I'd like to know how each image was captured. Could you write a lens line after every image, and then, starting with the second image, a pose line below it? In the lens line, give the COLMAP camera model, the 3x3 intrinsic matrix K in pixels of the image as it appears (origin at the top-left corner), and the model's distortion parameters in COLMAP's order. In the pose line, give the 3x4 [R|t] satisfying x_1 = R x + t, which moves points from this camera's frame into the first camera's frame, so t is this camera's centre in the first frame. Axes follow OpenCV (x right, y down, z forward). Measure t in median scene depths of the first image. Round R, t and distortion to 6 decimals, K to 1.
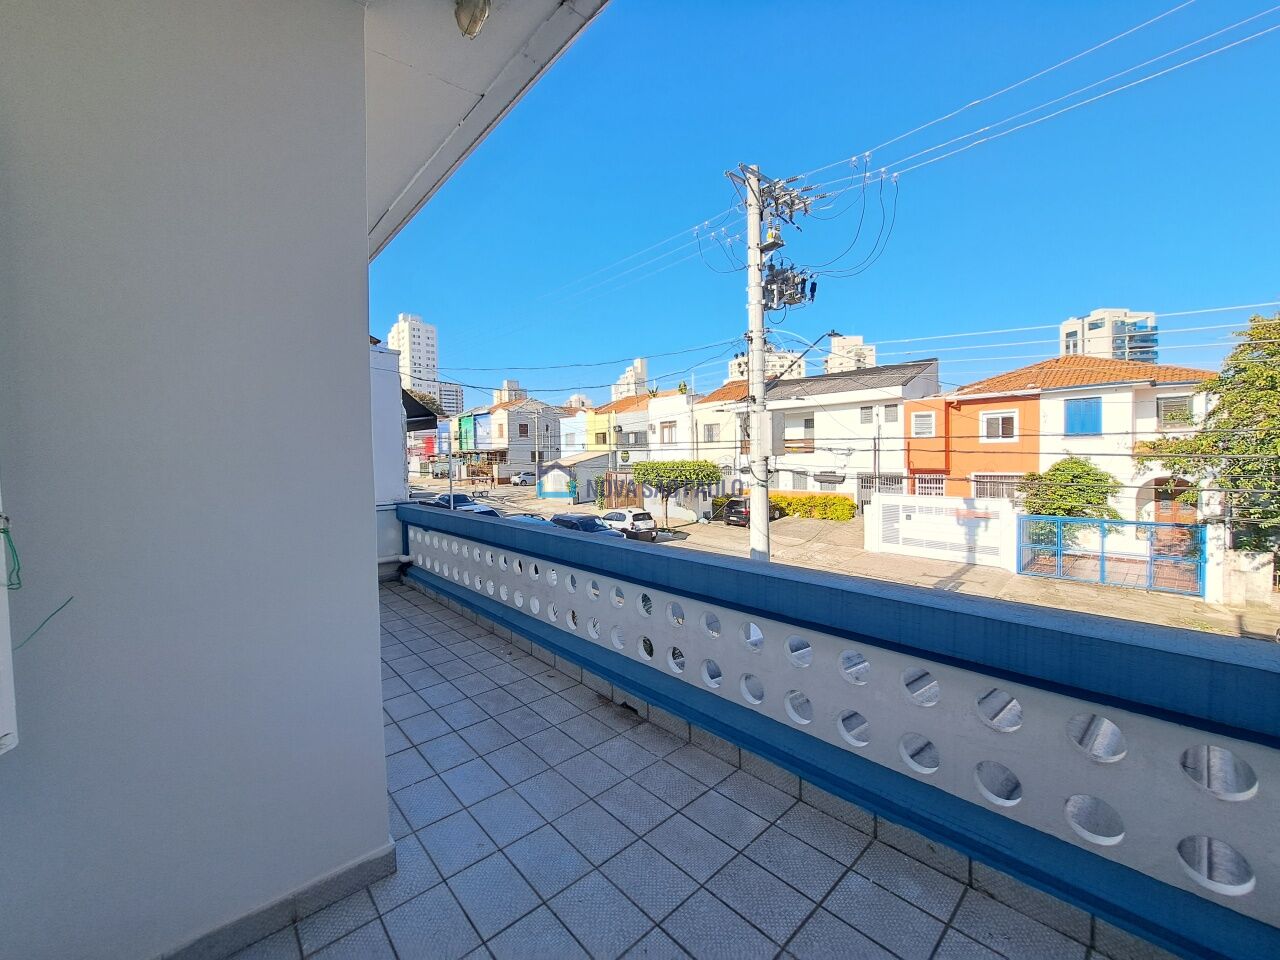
lens RADIAL K [[506.8, 0, 638.0], [0, 506.8, 475.9], [0, 0, 1]] dist [-0.020810, 0.000586]
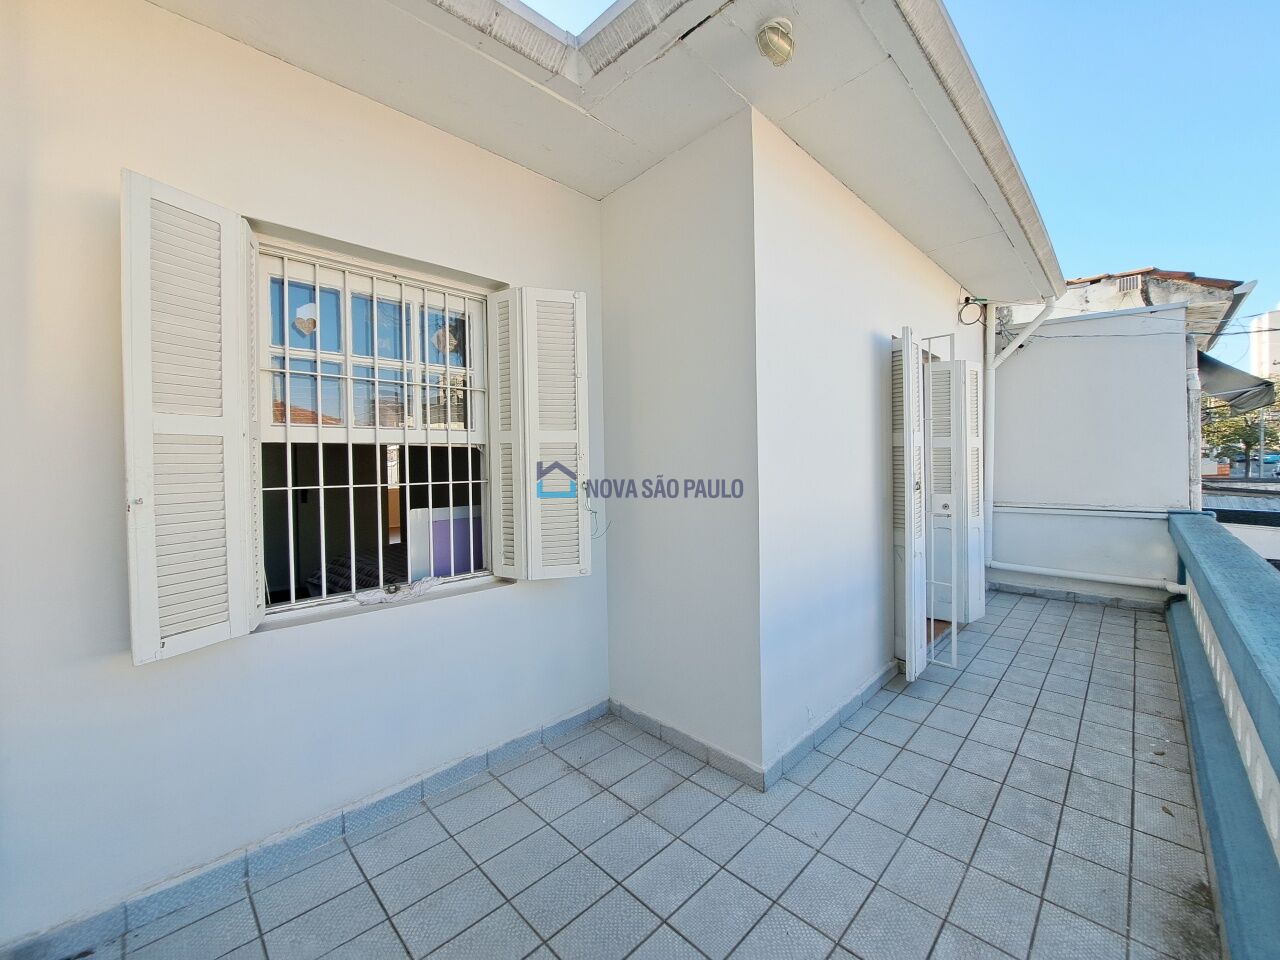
lens RADIAL K [[506.8, 0, 638.3], [0, 506.8, 472.5], [0, 0, 1]] dist [-0.020810, 0.000586]
pose [[0.059408, 0.041383, -0.997376, 0.411918], [-0.026259, 0.998859, 0.039880, -0.026358], [0.997888, 0.023821, 0.060427, 0.342958]]
